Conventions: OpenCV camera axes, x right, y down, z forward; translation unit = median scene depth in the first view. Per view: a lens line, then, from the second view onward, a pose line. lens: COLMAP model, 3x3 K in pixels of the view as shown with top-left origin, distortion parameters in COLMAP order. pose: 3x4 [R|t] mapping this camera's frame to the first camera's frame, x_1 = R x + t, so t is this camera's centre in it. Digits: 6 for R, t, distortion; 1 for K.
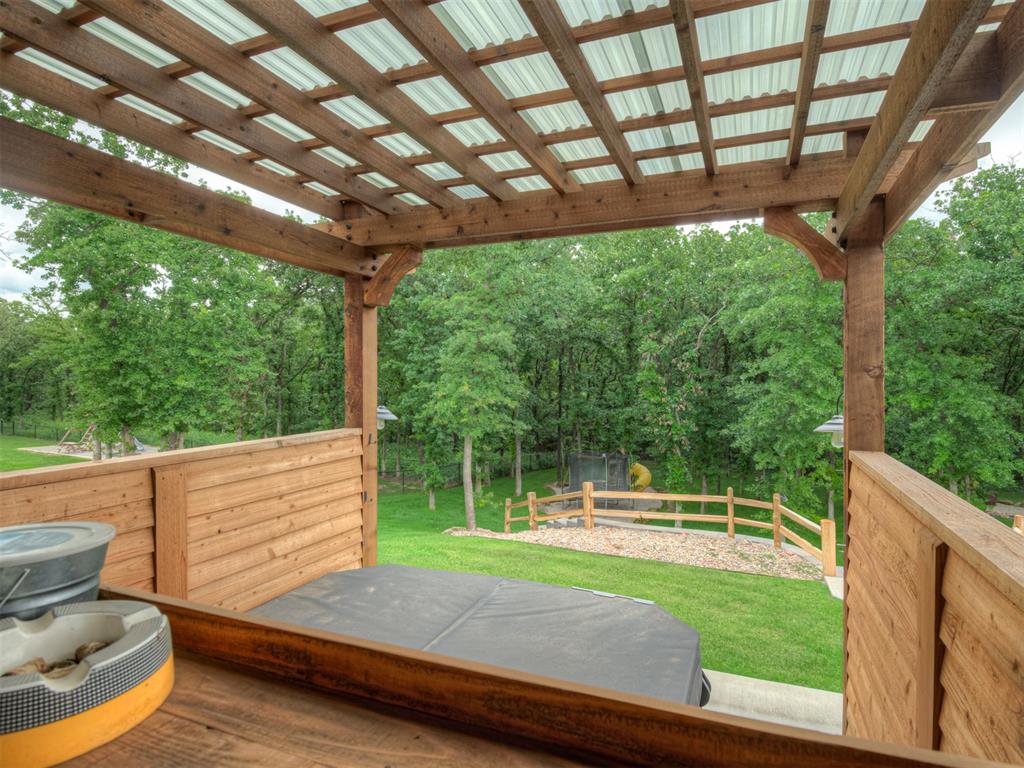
lens RADIAL K [[457.1, 0, 522.1], [0, 457.1, 379.6], [0, 0, 1]] dist [-0.000668, -0.000587]
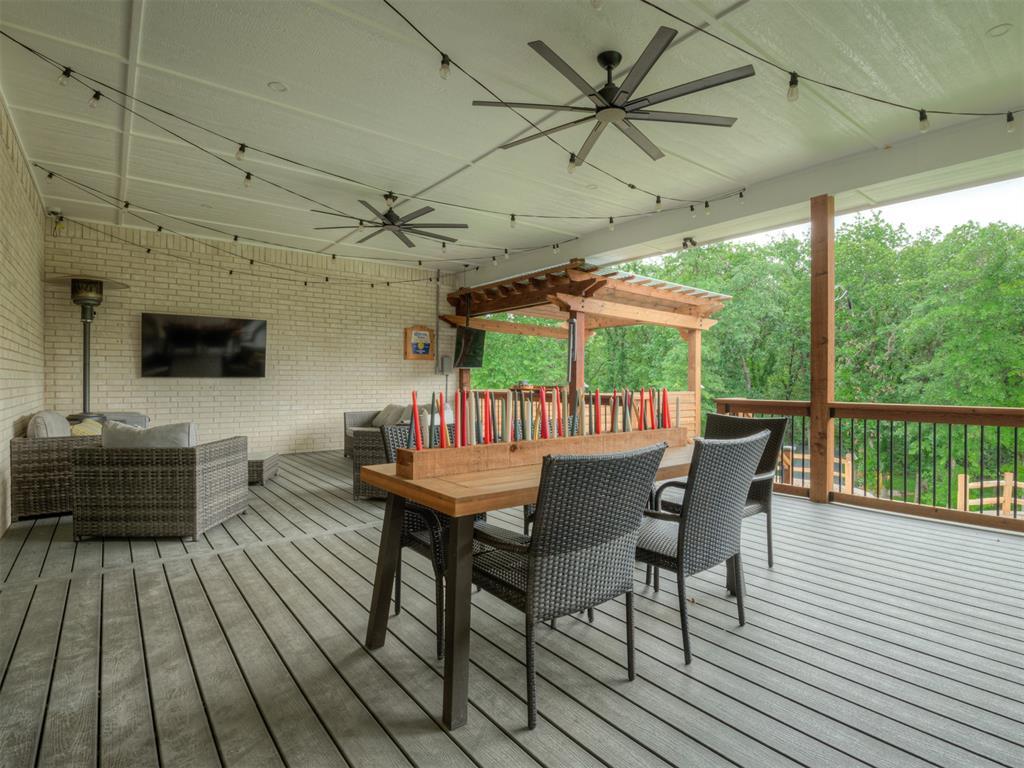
lens RADIAL K [[565.7, 0, 513.0], [0, 565.7, 382.7], [0, 0, 1]] dist [-0.000315, -0.000073]
pose [[0.804470, 0.006739, -0.593955, 0.519773], [-0.014113, 0.999870, -0.007771, 0.033902], [0.593826, 0.014634, 0.804461, -0.764822]]
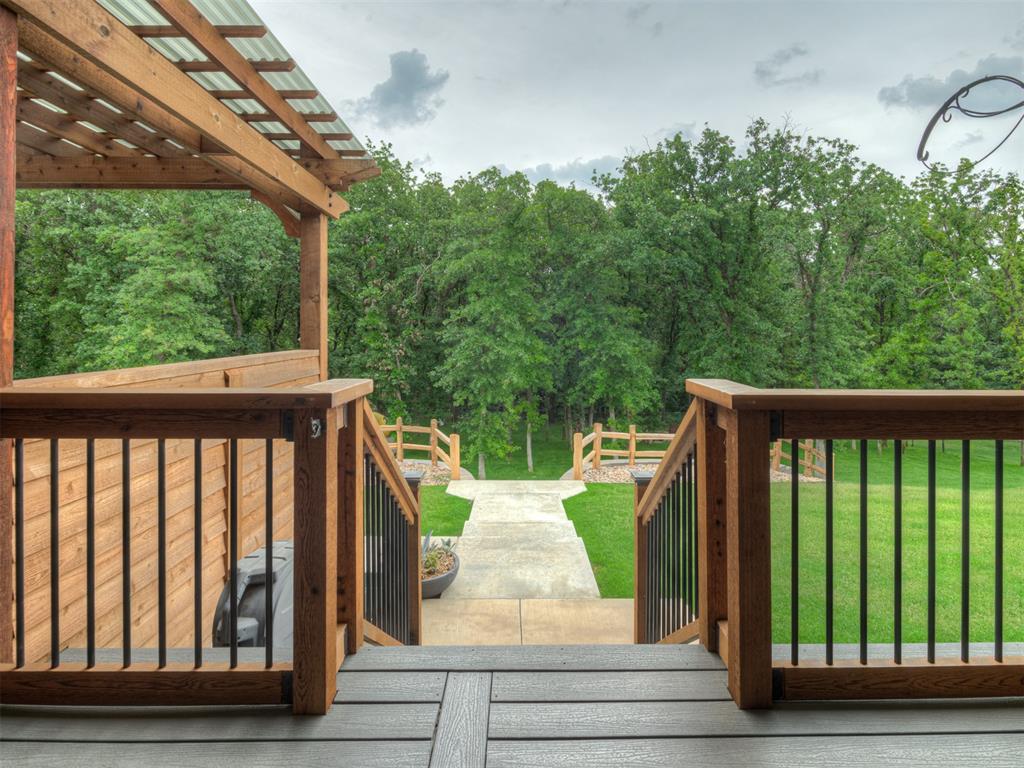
lens RADIAL K [[525.8, 0, 495.8], [0, 525.8, 328.6], [0, 0, 1]] dist [-0.001016, -0.001939]
pose [[0.943506, 0.006638, 0.331289, 0.175994], [-0.002125, 0.999900, -0.013983, 0.025794], [-0.331349, 0.012489, 0.943426, -0.206939]]
